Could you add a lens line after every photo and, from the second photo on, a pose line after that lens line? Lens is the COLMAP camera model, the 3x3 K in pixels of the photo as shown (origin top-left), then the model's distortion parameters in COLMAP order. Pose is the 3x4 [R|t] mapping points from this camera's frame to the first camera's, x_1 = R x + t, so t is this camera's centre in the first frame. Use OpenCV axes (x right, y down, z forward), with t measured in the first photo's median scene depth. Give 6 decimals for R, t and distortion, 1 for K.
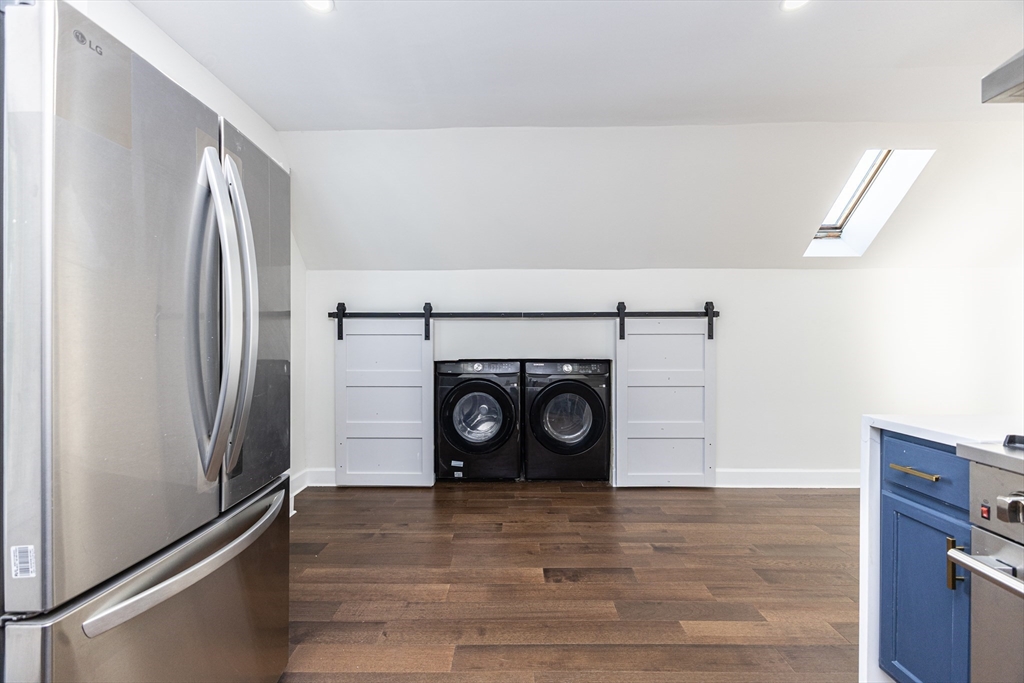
lens RADIAL K [[436.5, 0, 512.6], [0, 436.5, 343.3], [0, 0, 1]] dist [-0.001822, 0.000151]
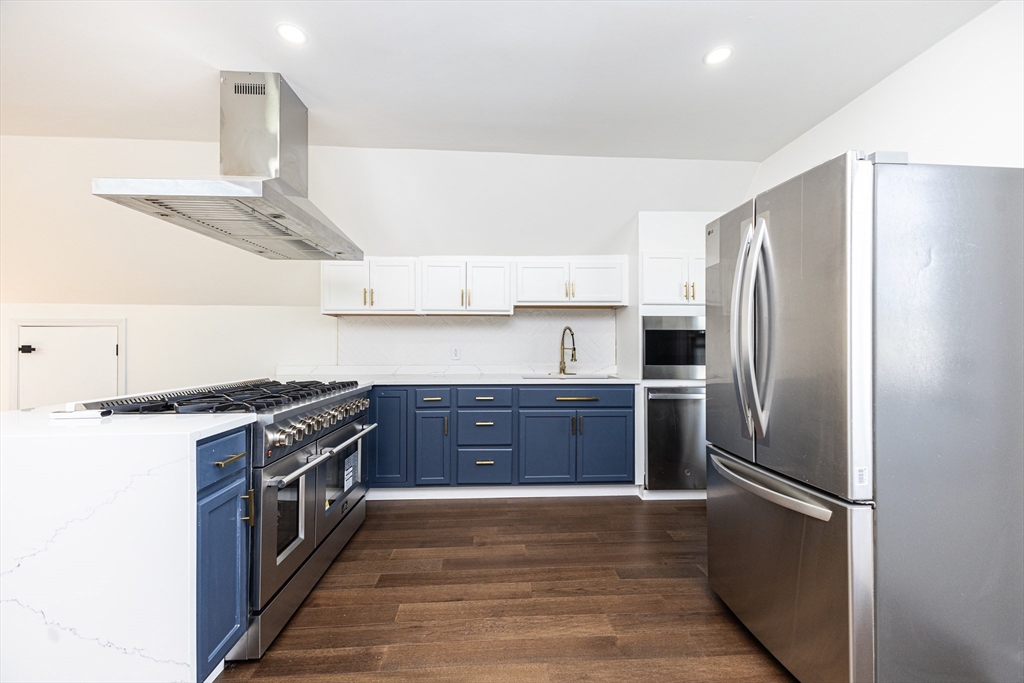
lens RADIAL K [[436.5, 0, 517.5], [0, 436.5, 341.8], [0, 0, 1]] dist [-0.001822, 0.000151]
pose [[-0.998008, 0.001543, -0.063073, 0.224815], [0.001687, 0.999996, -0.002234, -0.021068], [0.063070, -0.002336, -0.998006, 2.275718]]
